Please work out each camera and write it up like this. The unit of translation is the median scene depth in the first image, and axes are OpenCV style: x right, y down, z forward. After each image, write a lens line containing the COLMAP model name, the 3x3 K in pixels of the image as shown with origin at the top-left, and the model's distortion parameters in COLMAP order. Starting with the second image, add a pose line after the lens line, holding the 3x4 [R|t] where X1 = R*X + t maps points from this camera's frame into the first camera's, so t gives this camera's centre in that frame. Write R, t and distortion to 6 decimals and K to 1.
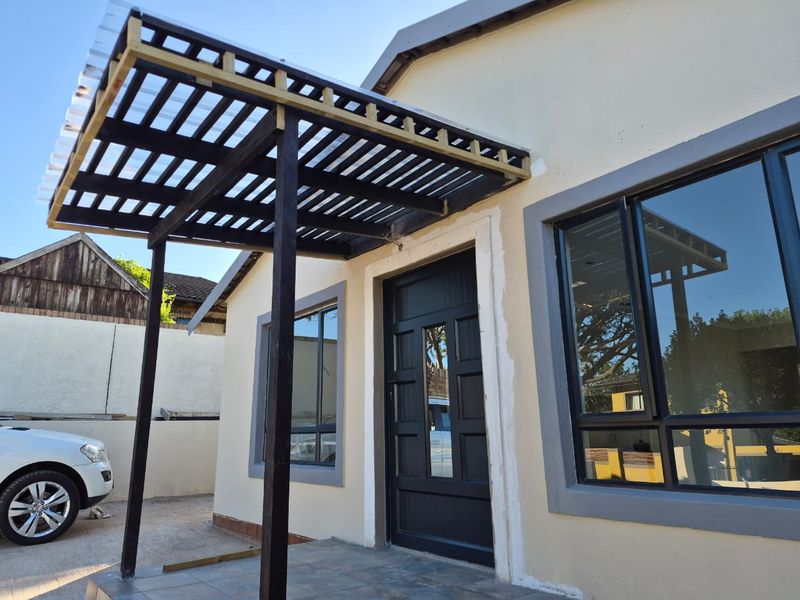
lens RADIAL K [[564.5, 0, 399.7], [0, 564.5, 288.4], [0, 0, 1]] dist [0.039465, -0.073100]
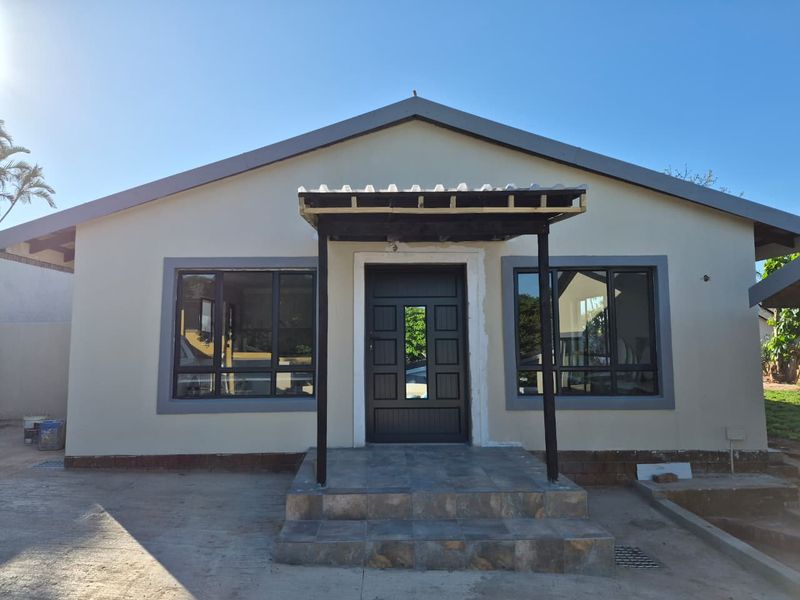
lens RADIAL K [[564.5, 0, 399.7], [0, 564.5, 288.4], [0, 0, 1]] dist [0.039465, -0.073100]
pose [[0.581592, 0.071890, 0.810298, -1.317881], [-0.208930, 0.975875, 0.063380, -0.076481], [-0.786193, -0.206157, 0.582581, 0.137590]]
